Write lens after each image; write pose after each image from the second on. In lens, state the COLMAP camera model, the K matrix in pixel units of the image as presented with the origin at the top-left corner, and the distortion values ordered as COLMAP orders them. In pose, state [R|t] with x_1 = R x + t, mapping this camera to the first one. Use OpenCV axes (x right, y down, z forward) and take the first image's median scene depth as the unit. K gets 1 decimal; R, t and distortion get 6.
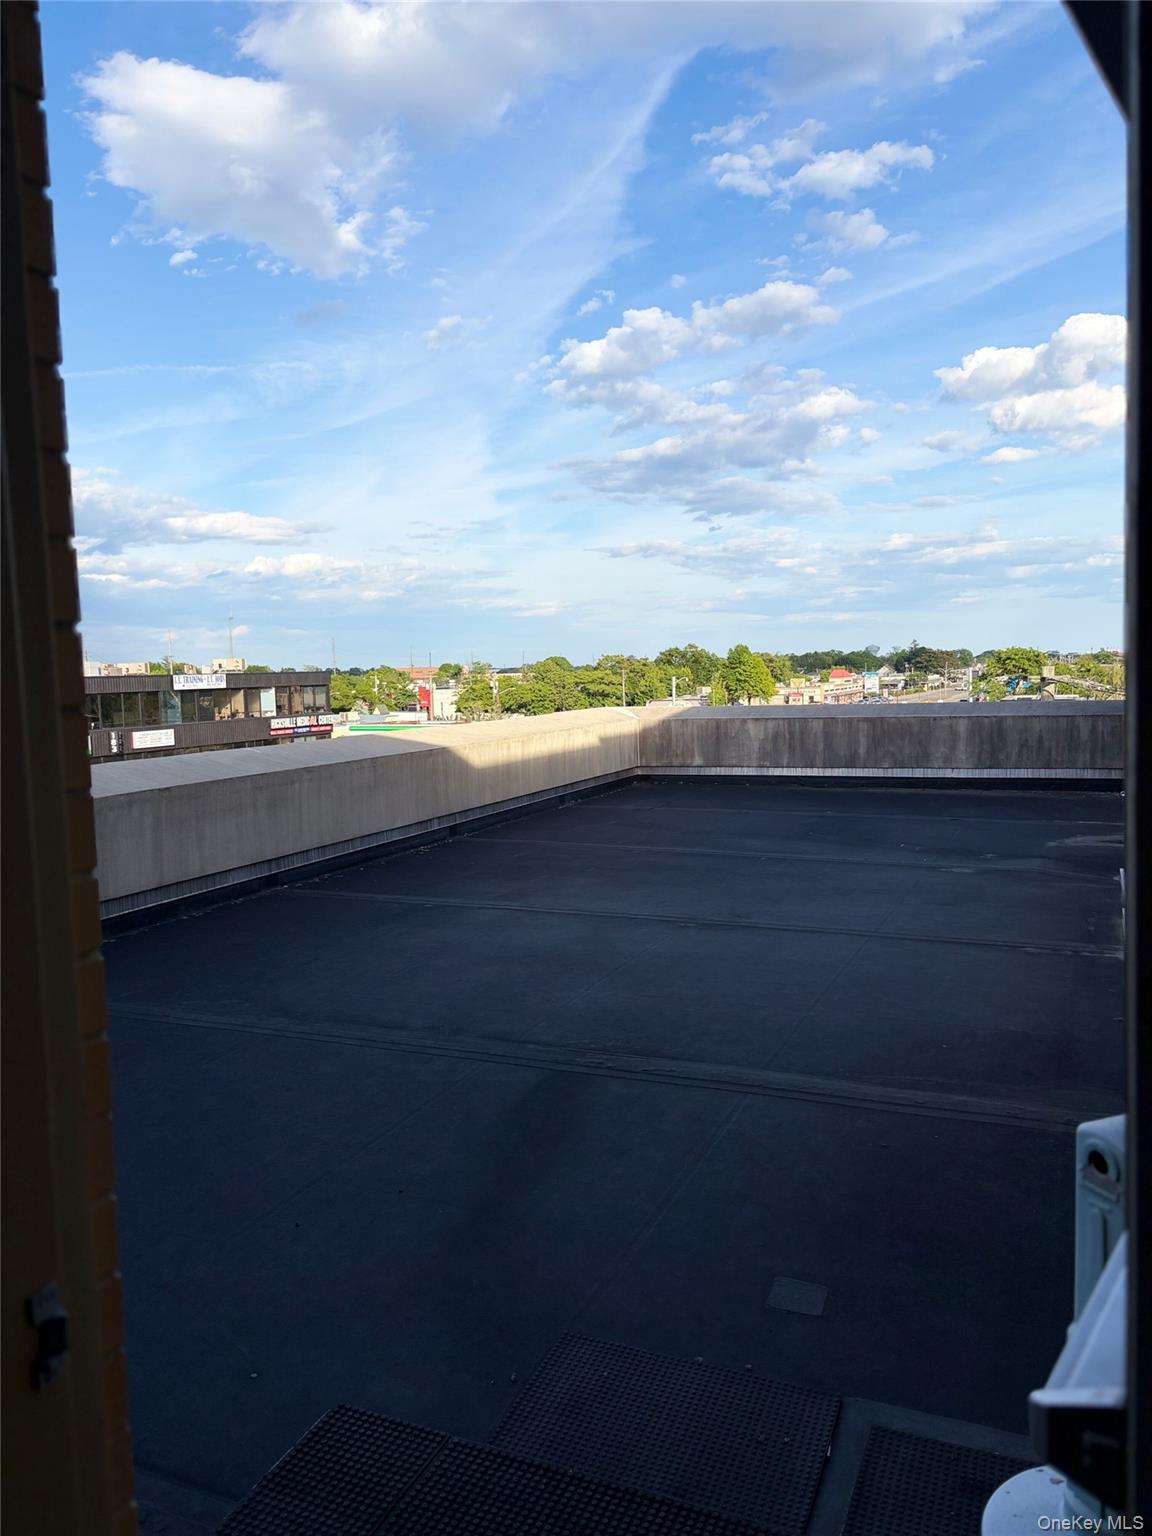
lens RADIAL K [[1133.2, 0, 576.0], [0, 1133.2, 768.0], [0, 0, 1]] dist [0.002784, 0.001885]
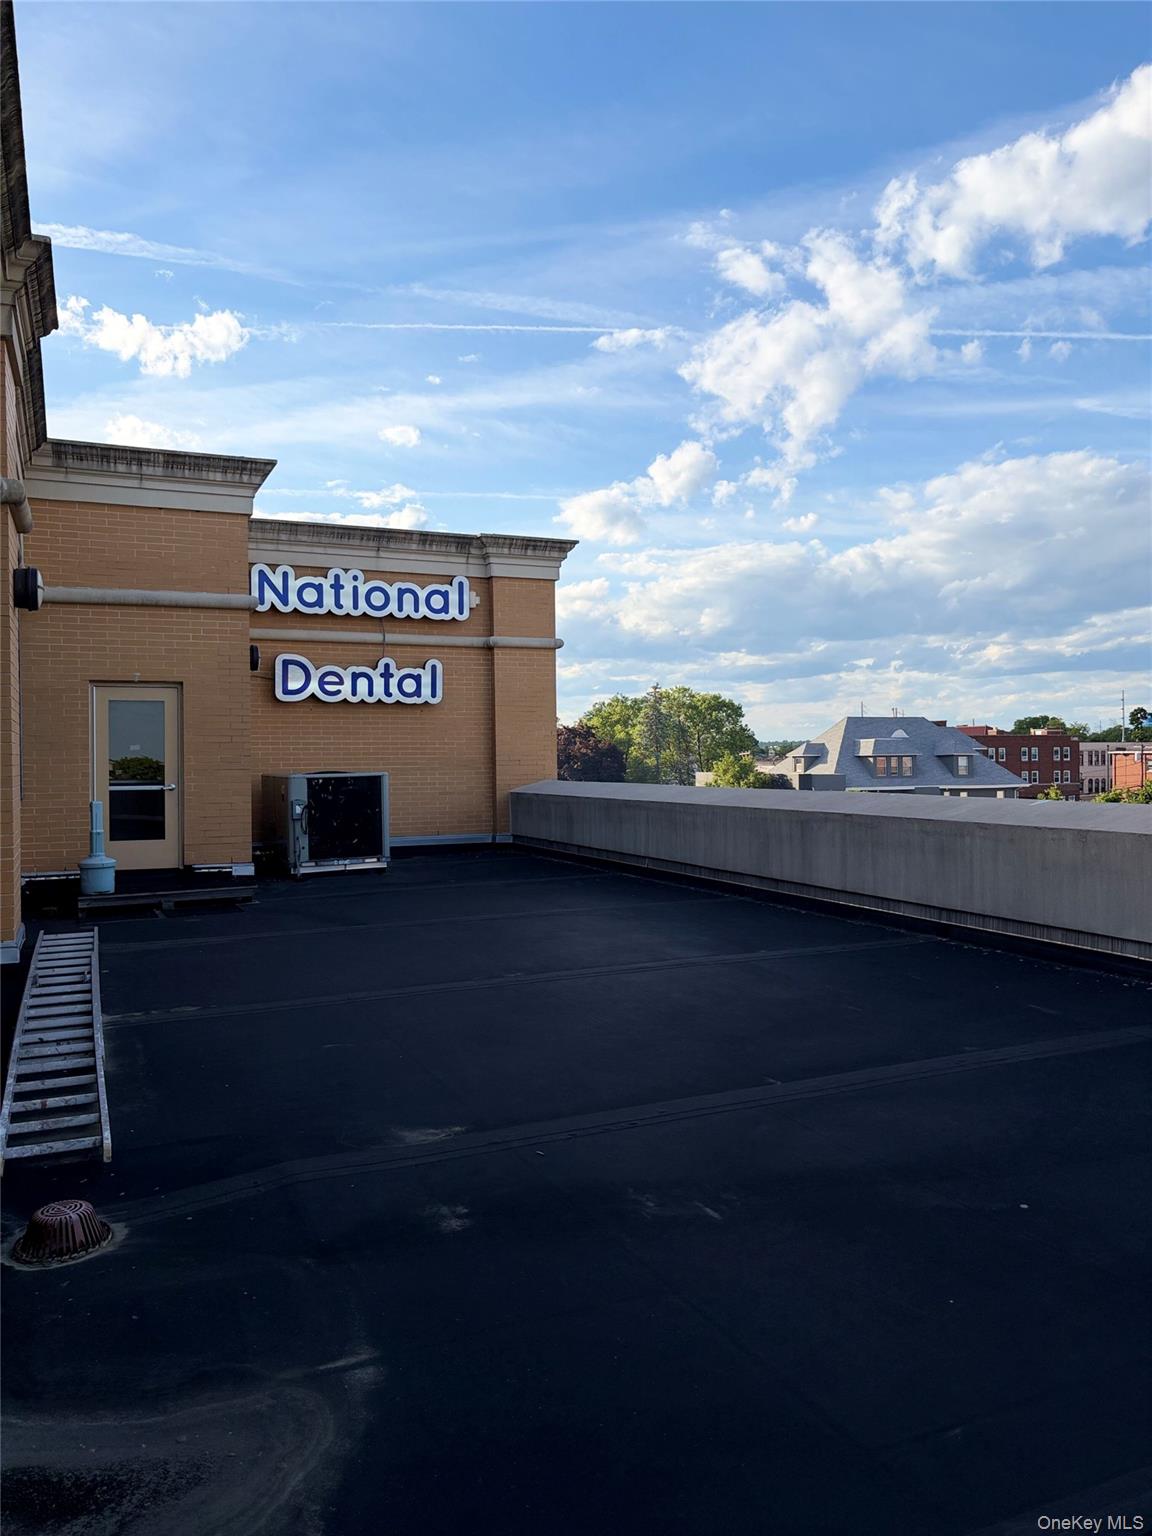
lens RADIAL K [[1133.2, 0, 576.0], [0, 1133.2, 768.0], [0, 0, 1]] dist [0.002784, 0.001885]
pose [[-0.670990, 0.073111, -0.737853, 0.726594], [-0.004110, 0.994745, 0.102303, -0.153162], [0.741455, 0.071677, -0.667163, 1.542529]]
